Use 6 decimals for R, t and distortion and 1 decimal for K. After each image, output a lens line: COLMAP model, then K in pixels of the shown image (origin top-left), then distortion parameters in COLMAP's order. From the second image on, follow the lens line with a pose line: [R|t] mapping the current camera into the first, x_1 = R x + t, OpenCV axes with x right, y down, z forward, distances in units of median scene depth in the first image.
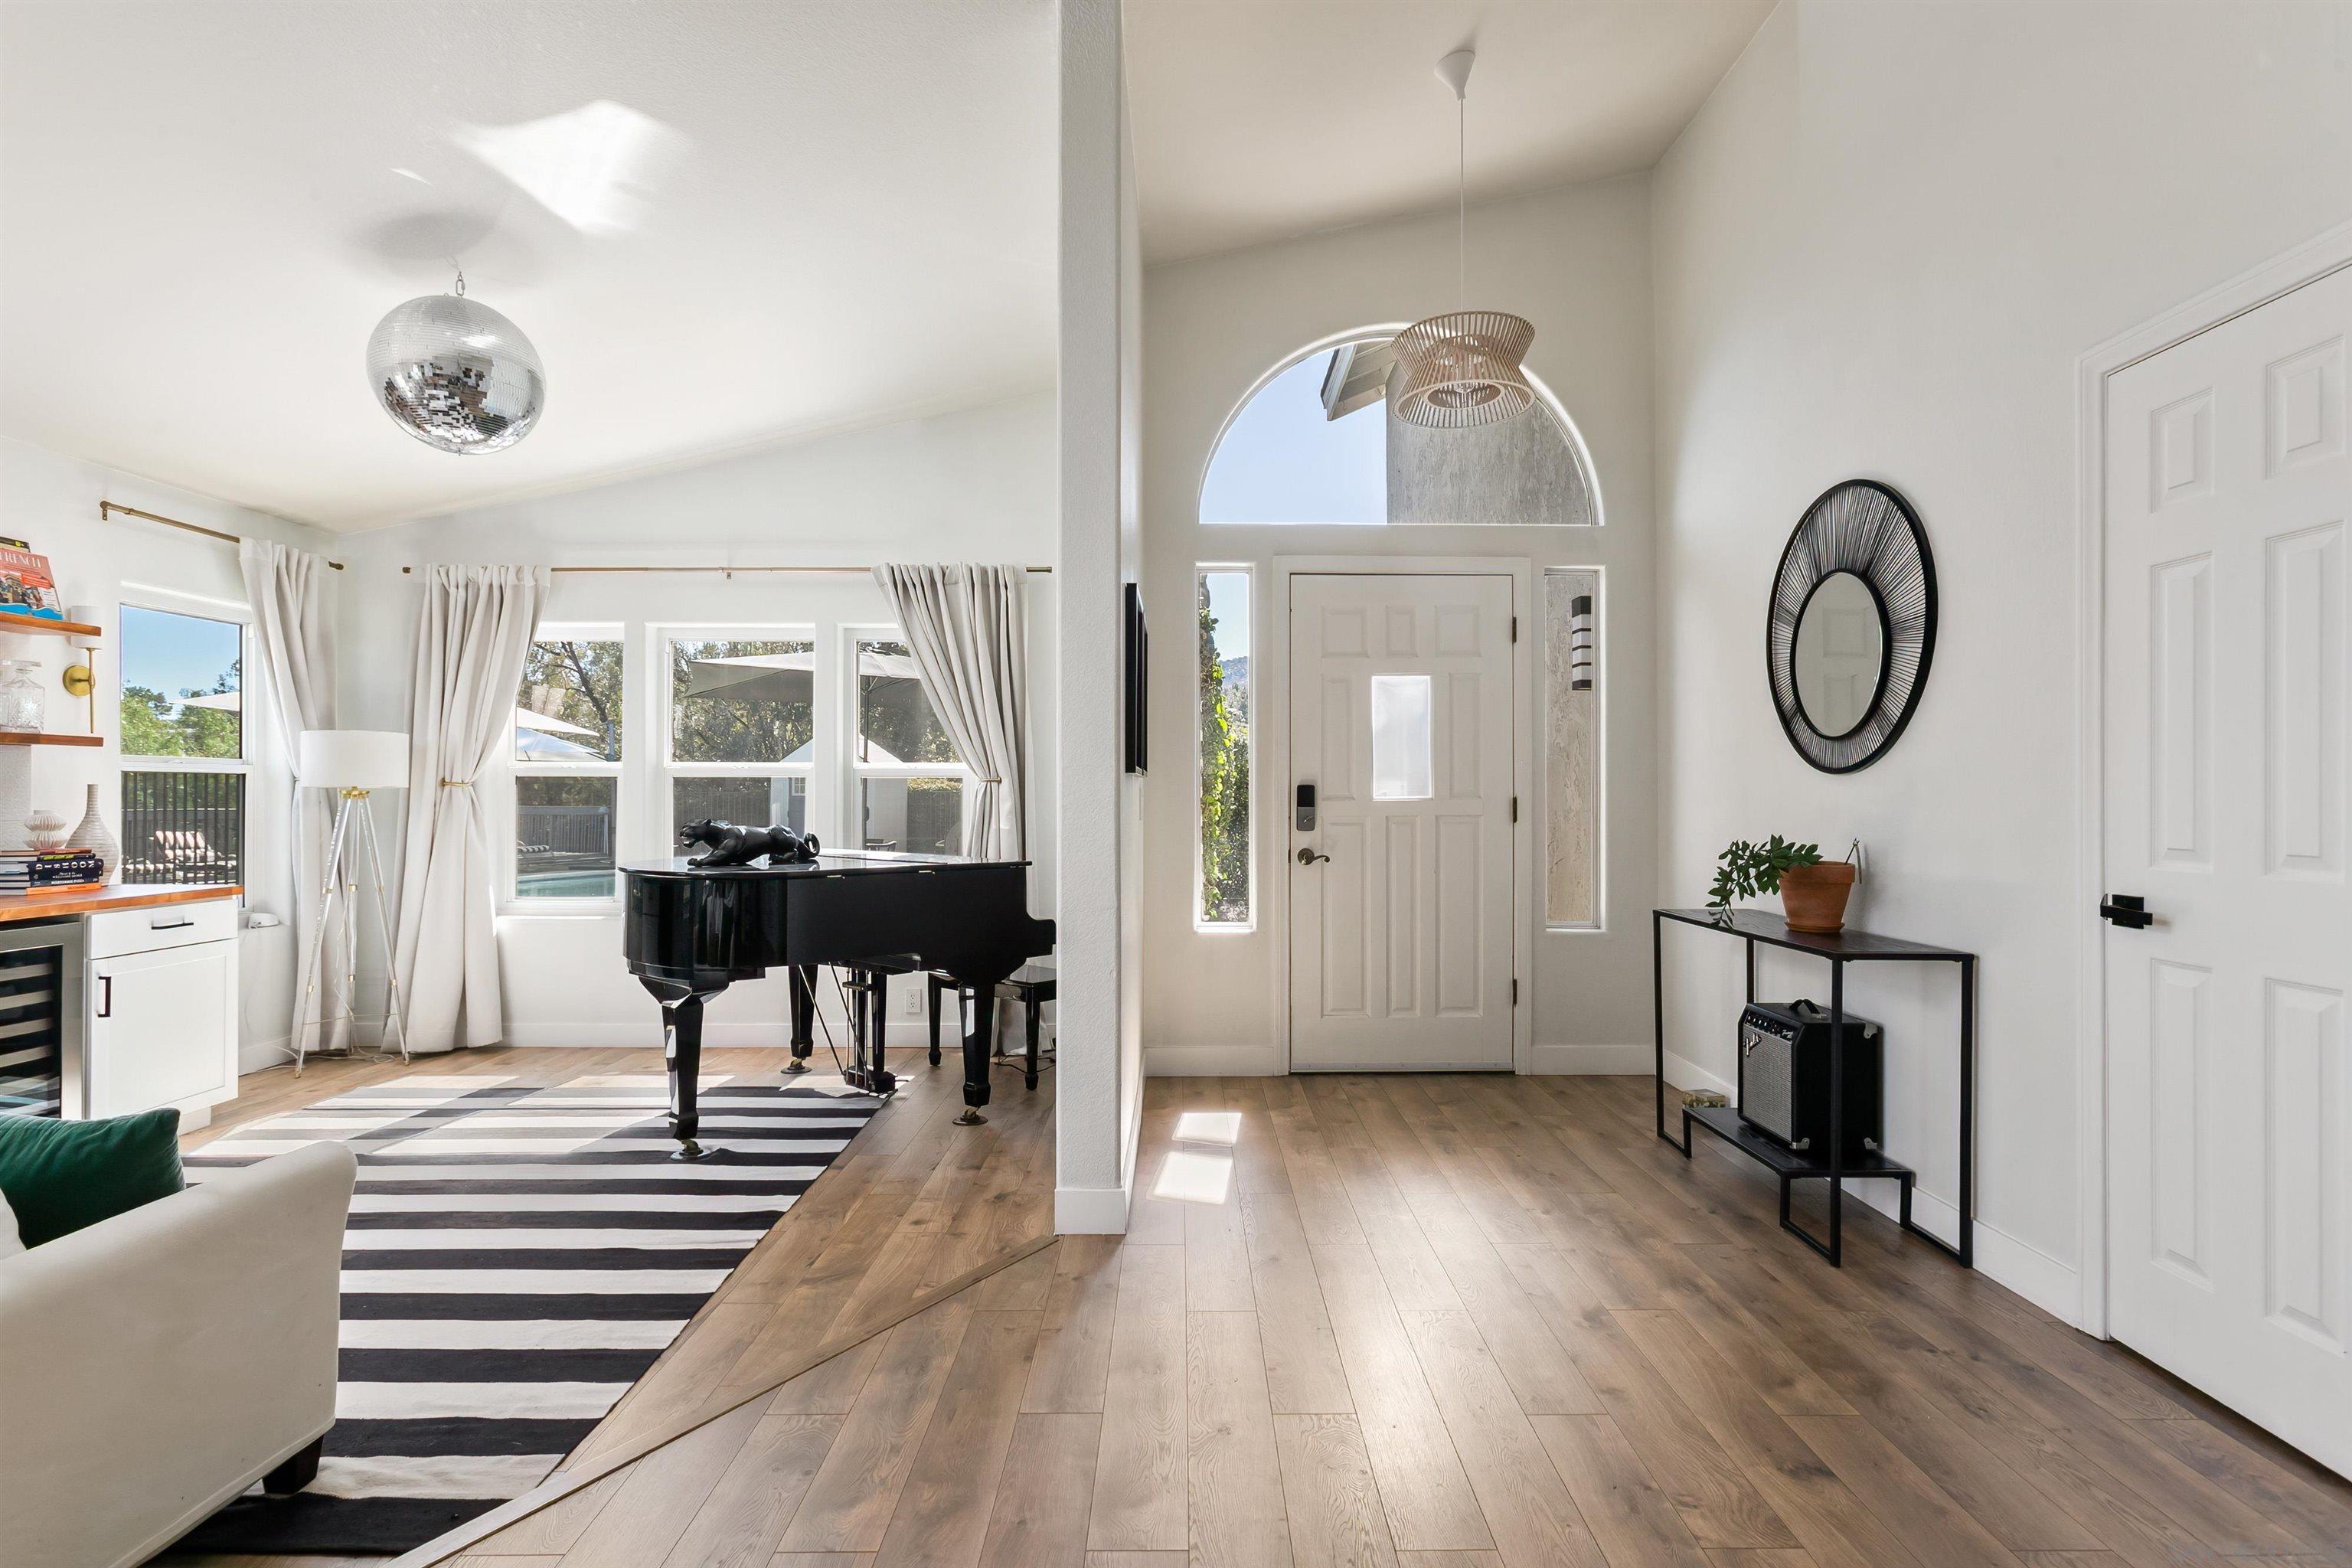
lens RADIAL K [[1149.9, 0, 1176.0], [0, 1149.9, 784.0], [0, 0, 1]] dist [-0.001134, -0.000233]
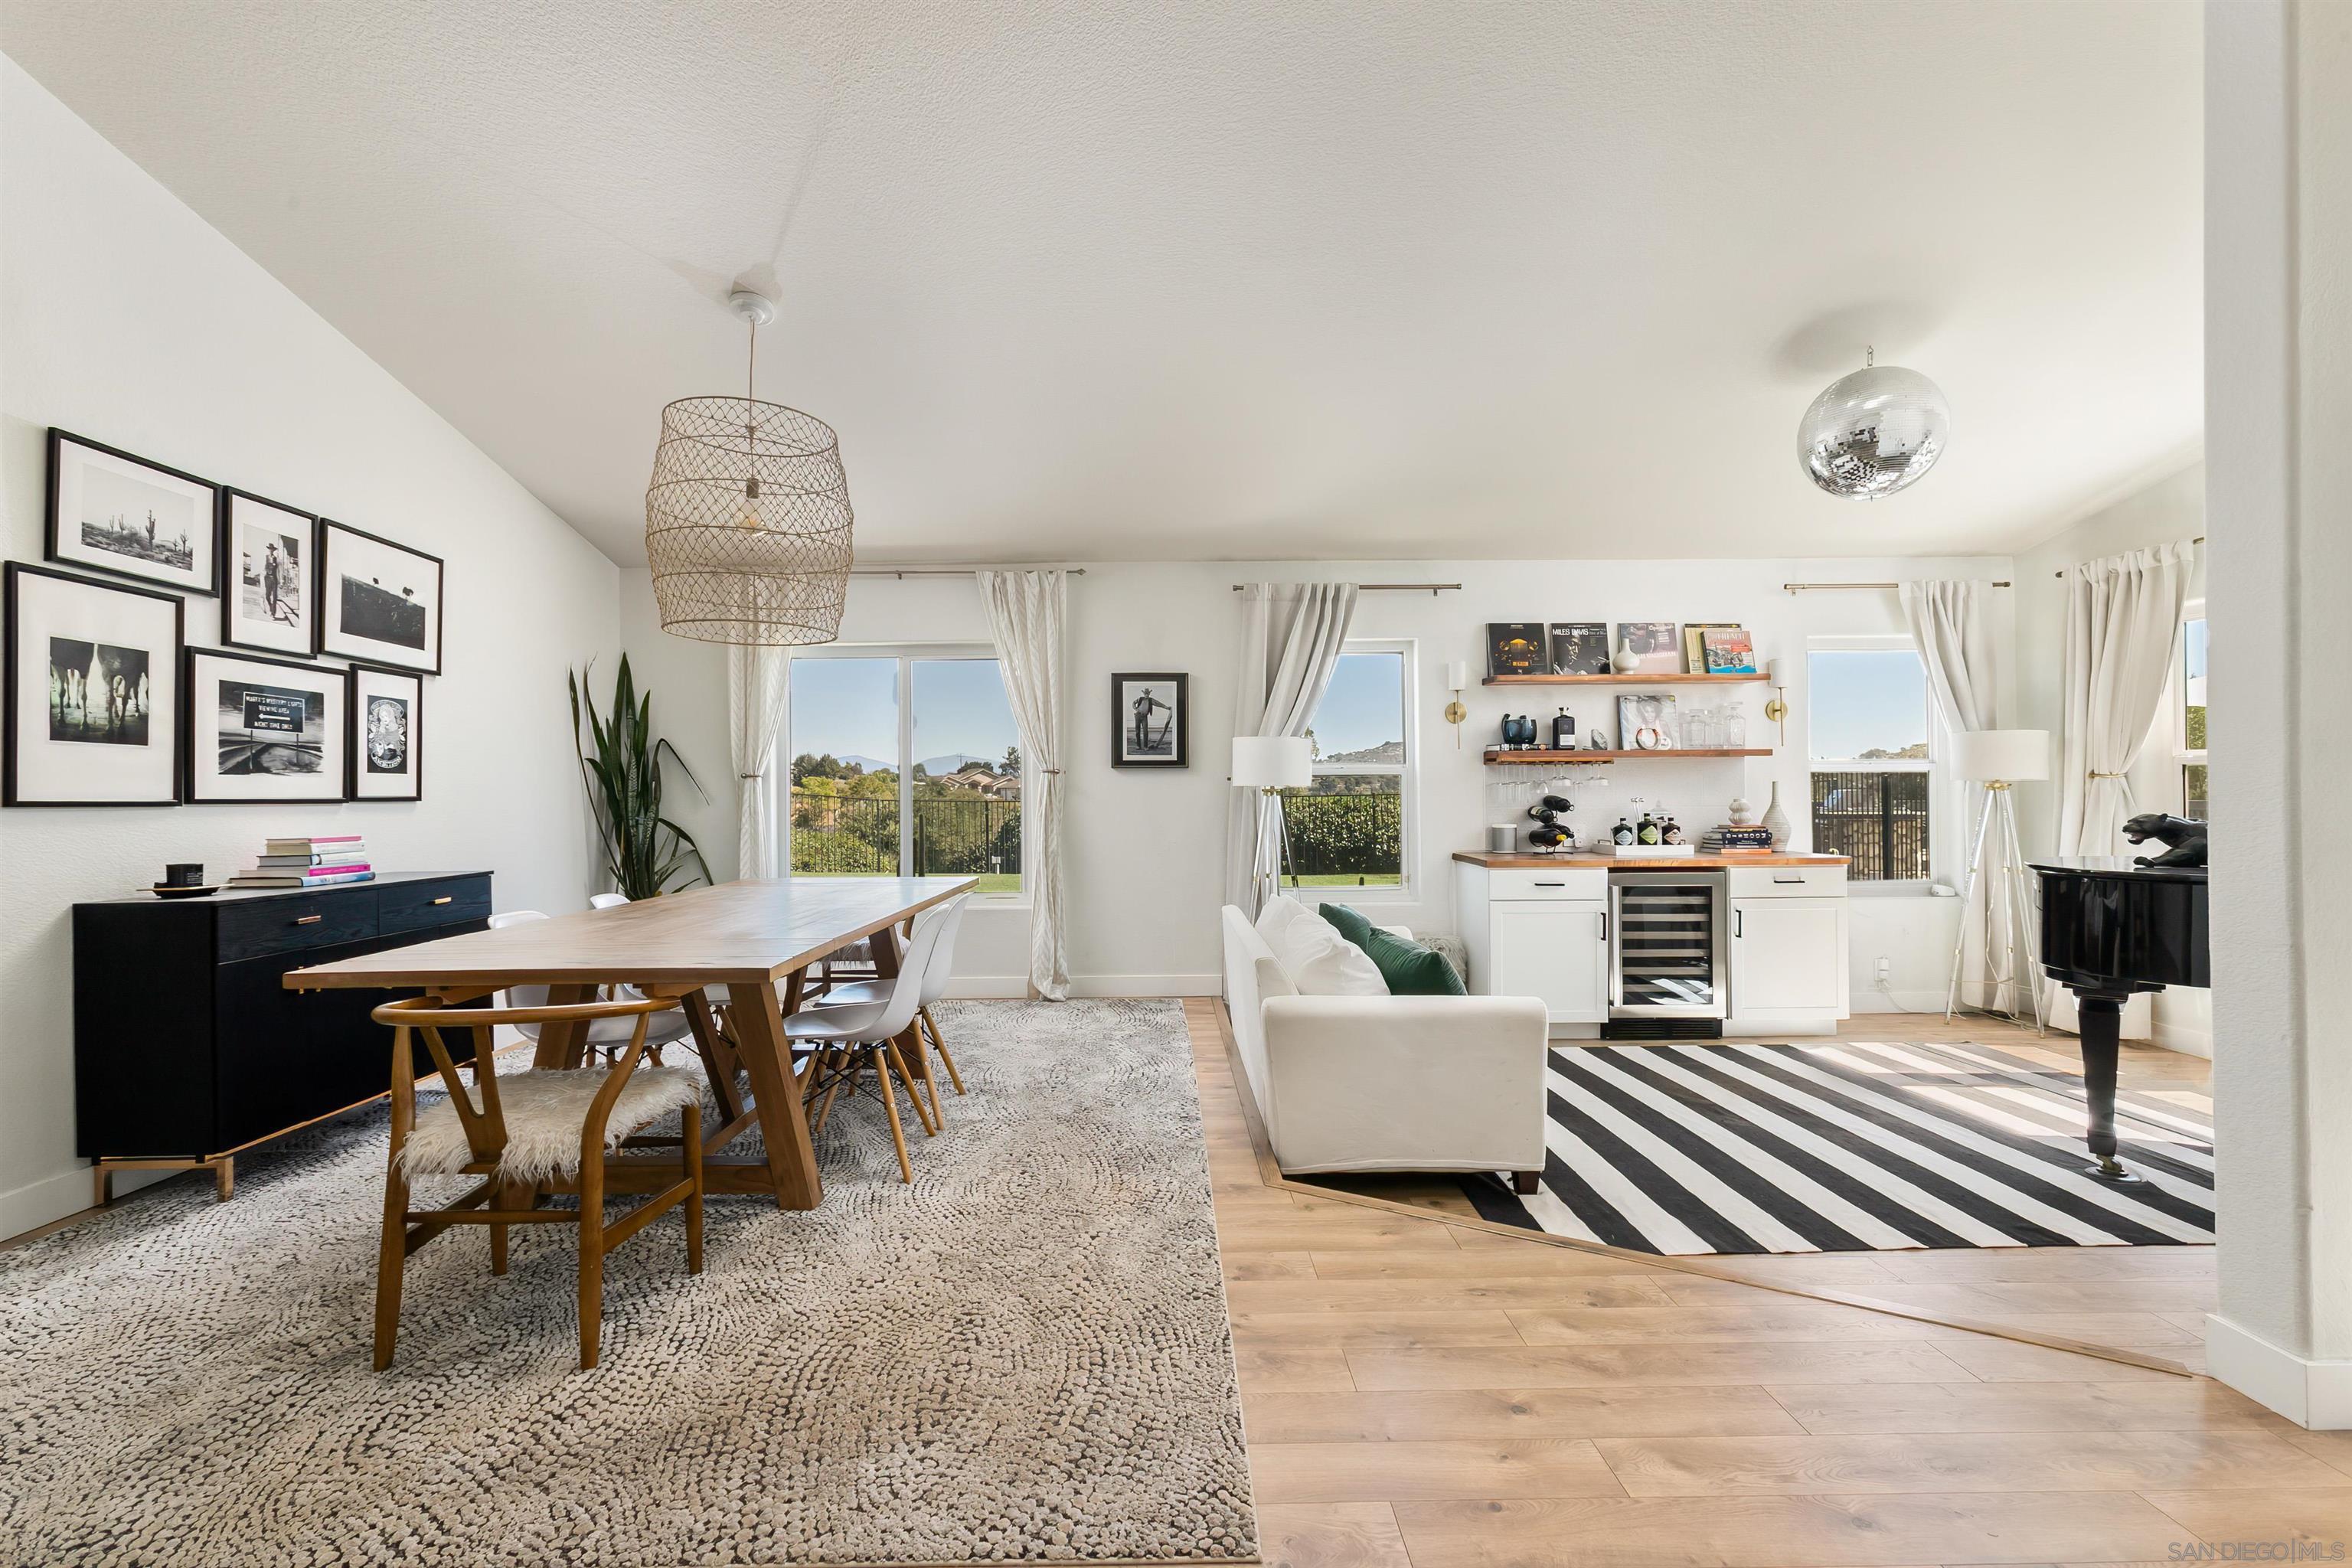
lens RADIAL K [[1044.4, 0, 1176.0], [0, 1044.4, 784.0], [0, 0, 1]] dist [-0.000752, 0.000180]
pose [[0.015635, -0.009938, -0.999828, 0.385632], [0.016131, 0.999823, -0.009686, 0.004265], [0.999748, -0.015977, 0.015793, 0.228029]]
